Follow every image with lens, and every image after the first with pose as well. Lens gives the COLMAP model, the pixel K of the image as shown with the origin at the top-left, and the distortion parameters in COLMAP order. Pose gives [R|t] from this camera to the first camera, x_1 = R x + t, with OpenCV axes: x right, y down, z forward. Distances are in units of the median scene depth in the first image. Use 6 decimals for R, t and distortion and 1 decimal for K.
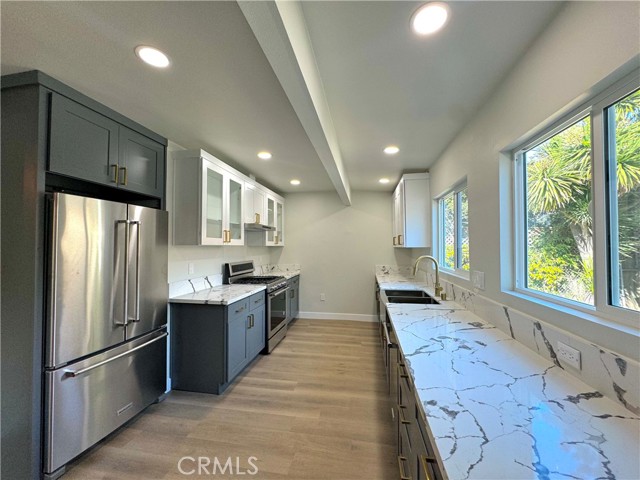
lens RADIAL K [[256.7, 0, 321.6], [0, 256.7, 239.2], [0, 0, 1]] dist [-0.001885, 0.000367]
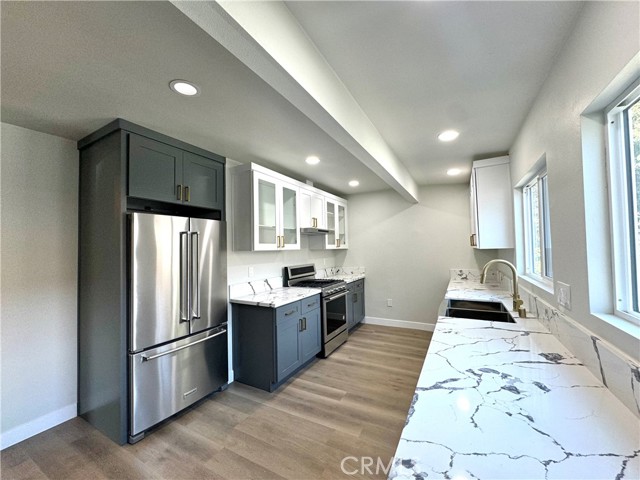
lens RADIAL K [[256.7, 0, 320.4], [0, 256.7, 239.1], [0, 0, 1]] dist [-0.001885, 0.000367]
pose [[0.946402, -0.028956, -0.321691, 0.148649], [0.027398, 0.999581, -0.009371, -0.008633], [0.321828, 0.000055, 0.946798, 0.065505]]
